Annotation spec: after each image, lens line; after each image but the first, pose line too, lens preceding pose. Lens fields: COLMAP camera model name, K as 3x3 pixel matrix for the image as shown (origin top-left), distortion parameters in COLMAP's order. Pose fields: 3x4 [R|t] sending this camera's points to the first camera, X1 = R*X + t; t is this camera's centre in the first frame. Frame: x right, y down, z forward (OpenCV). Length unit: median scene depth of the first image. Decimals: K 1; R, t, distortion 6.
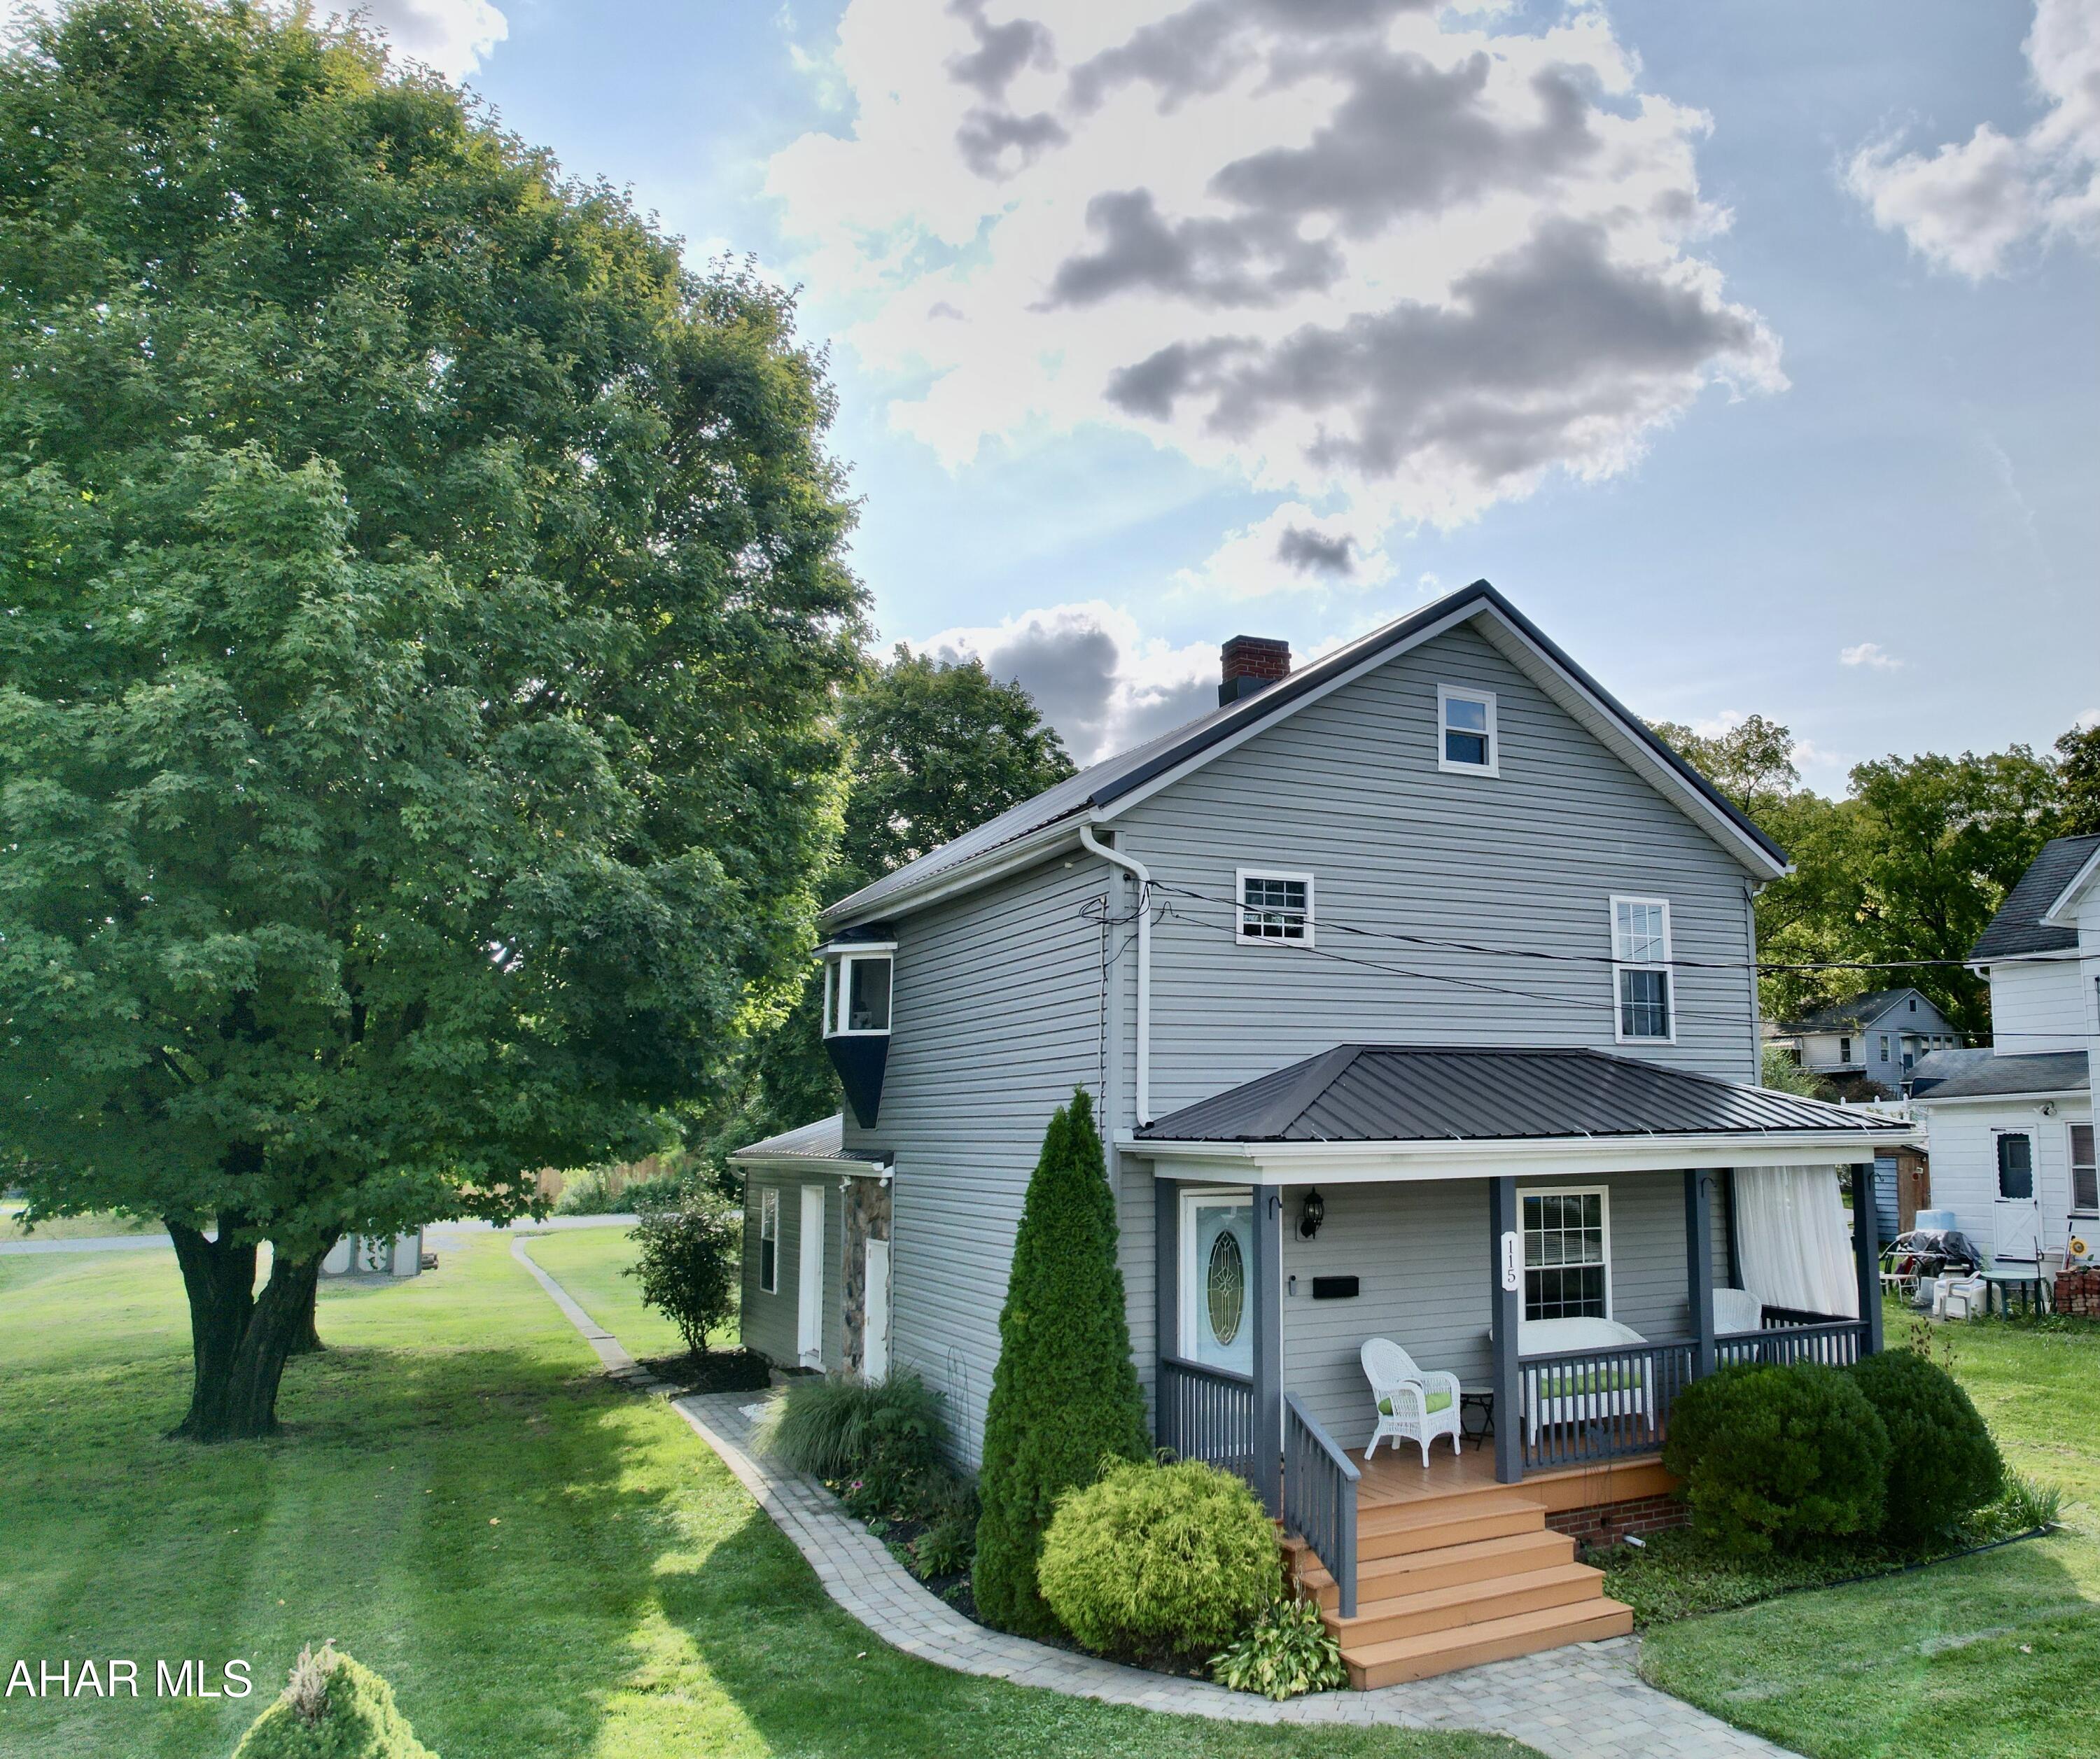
lens RADIAL K [[1685.0, 0, 1333.0], [0, 1685.0, 885.7], [0, 0, 1]] dist [-0.069168, 0.050767]
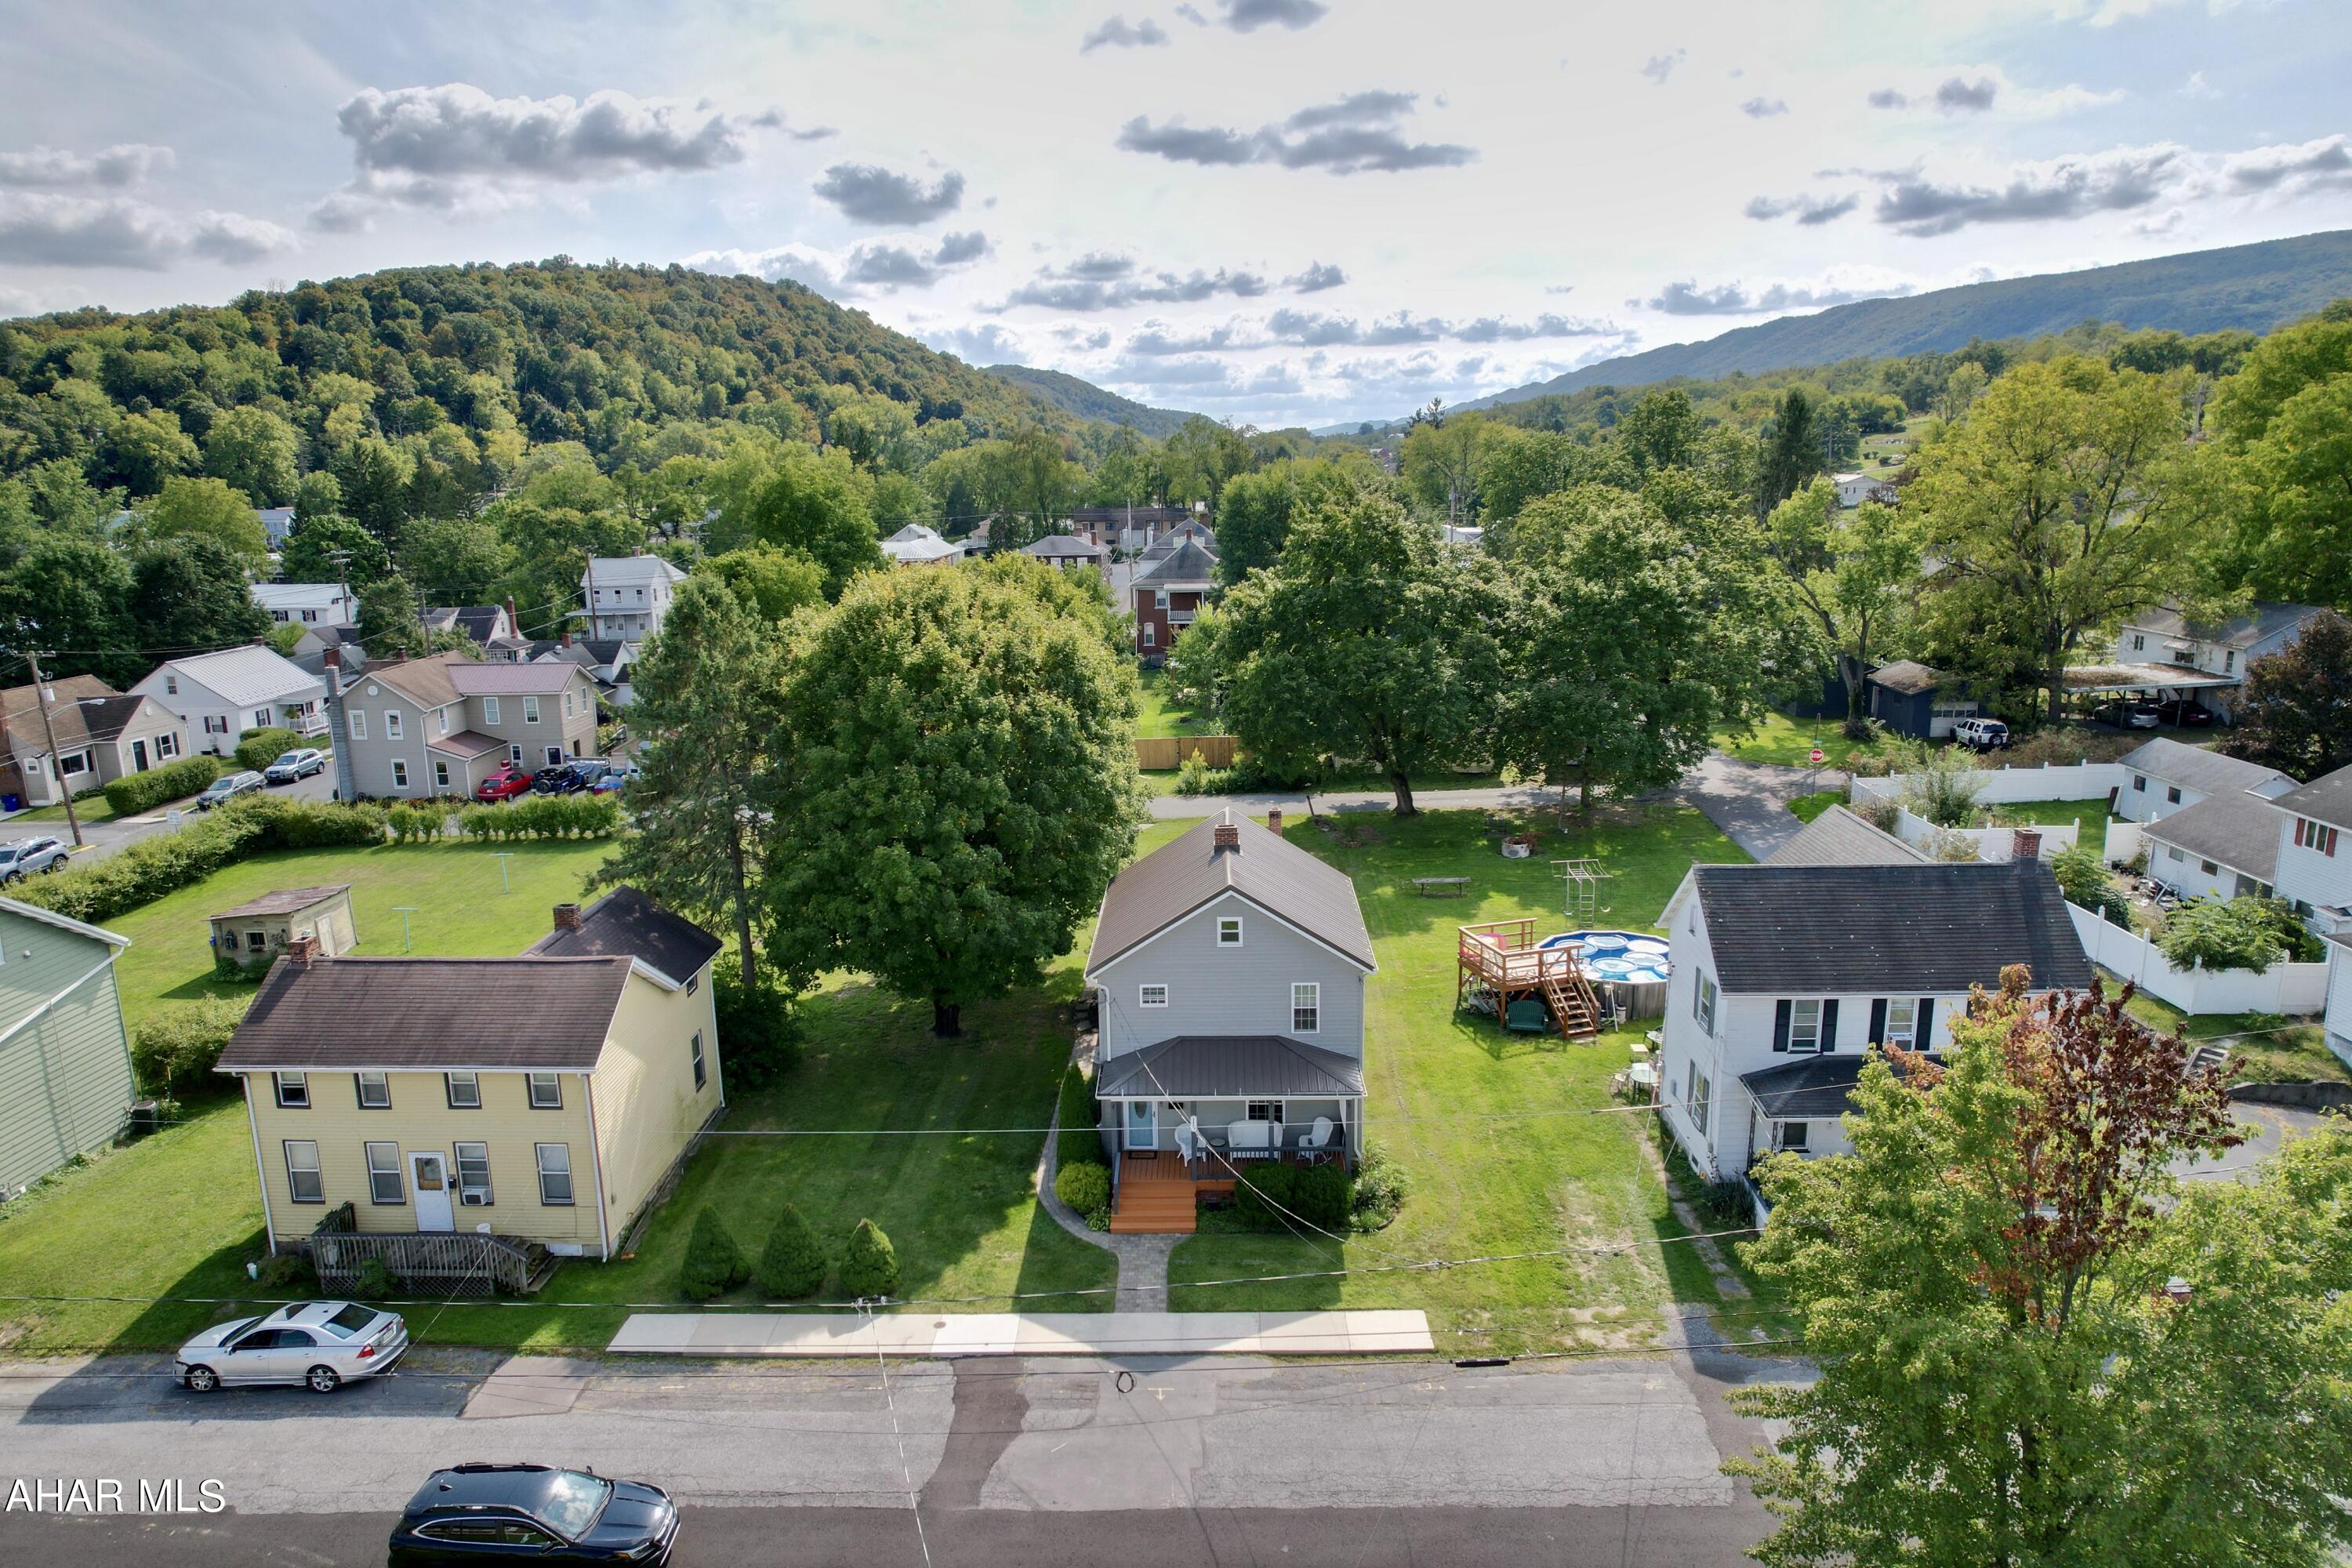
lens RADIAL K [[1525.3, 0, 1187.3], [0, 1525.3, 747.7], [0, 0, 1]] dist [-0.067727, 0.063995]
pose [[0.847450, 0.101674, -0.521048, 1.447231], [0.080545, 0.945501, 0.315501, -1.311616], [0.524730, -0.309339, 0.793075, -1.084100]]
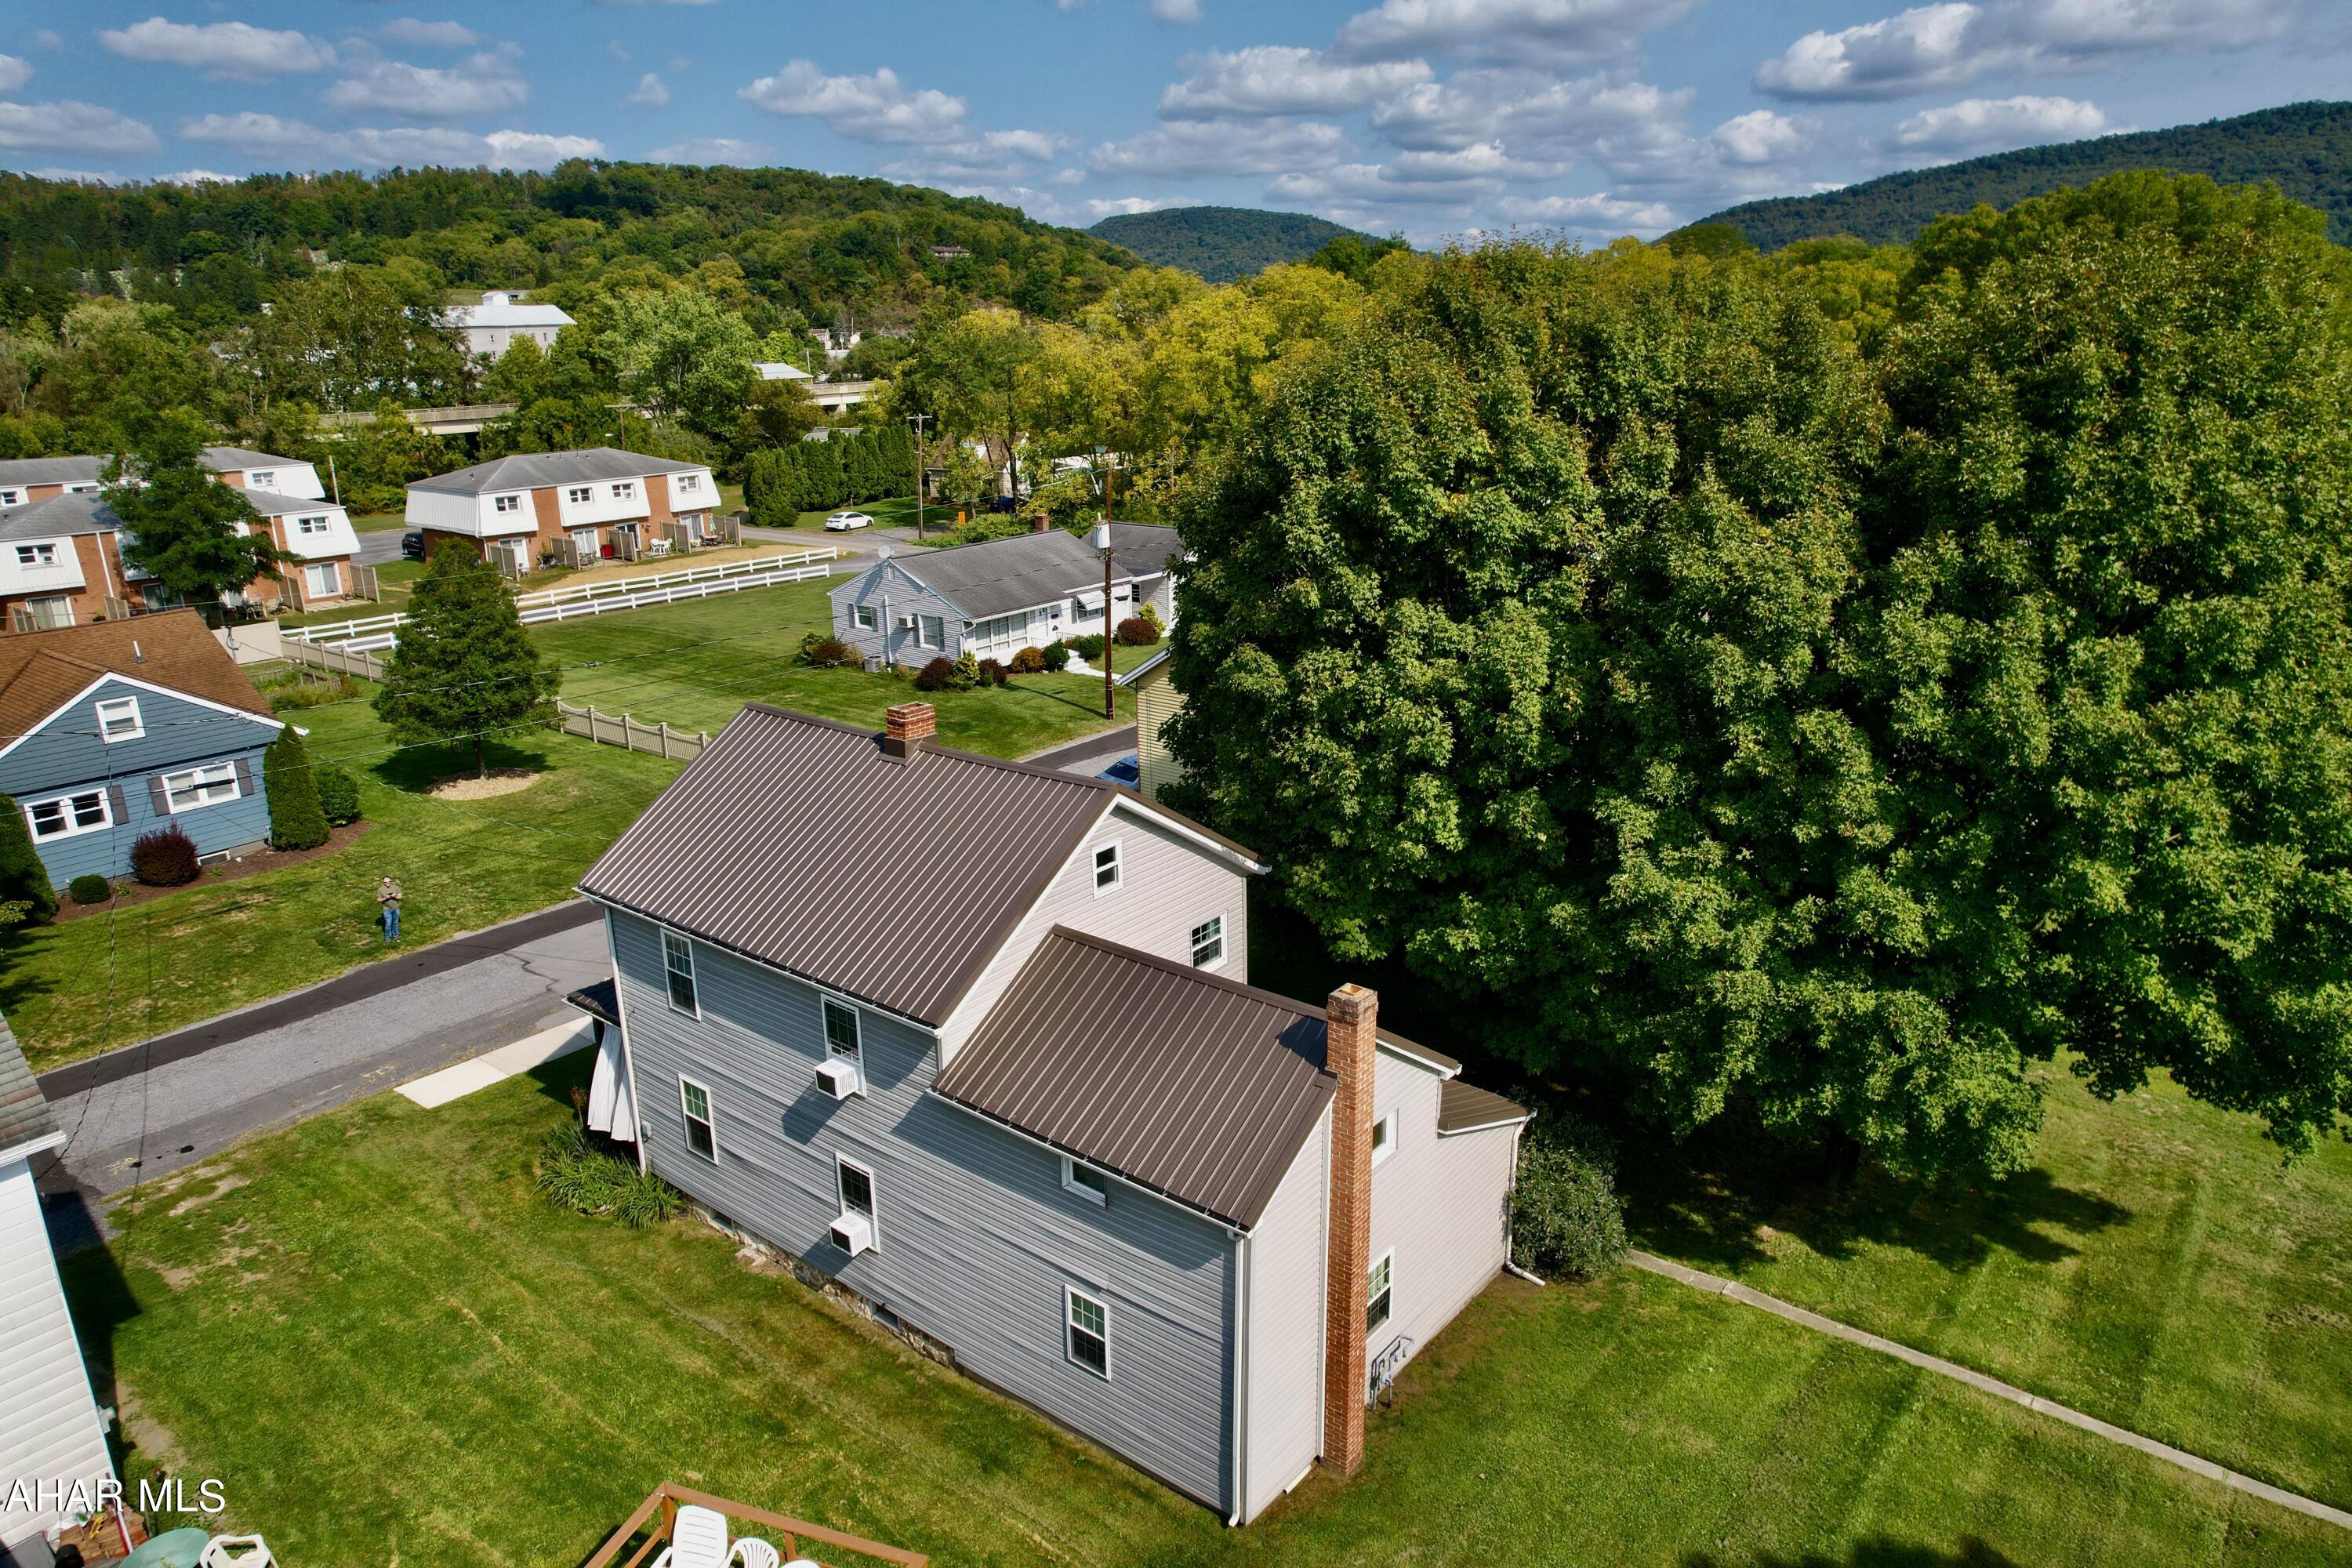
lens RADIAL K [[1502.7, 0, 1184.5], [0, 1502.7, 792.5], [0, 0, 1]] dist [-0.082079, 0.076655]
pose [[-0.933235, 0.125125, -0.336772, 0.233923], [0.070842, 0.983077, 0.168942, -0.373923], [0.352212, 0.133806, -0.926306, 3.041746]]
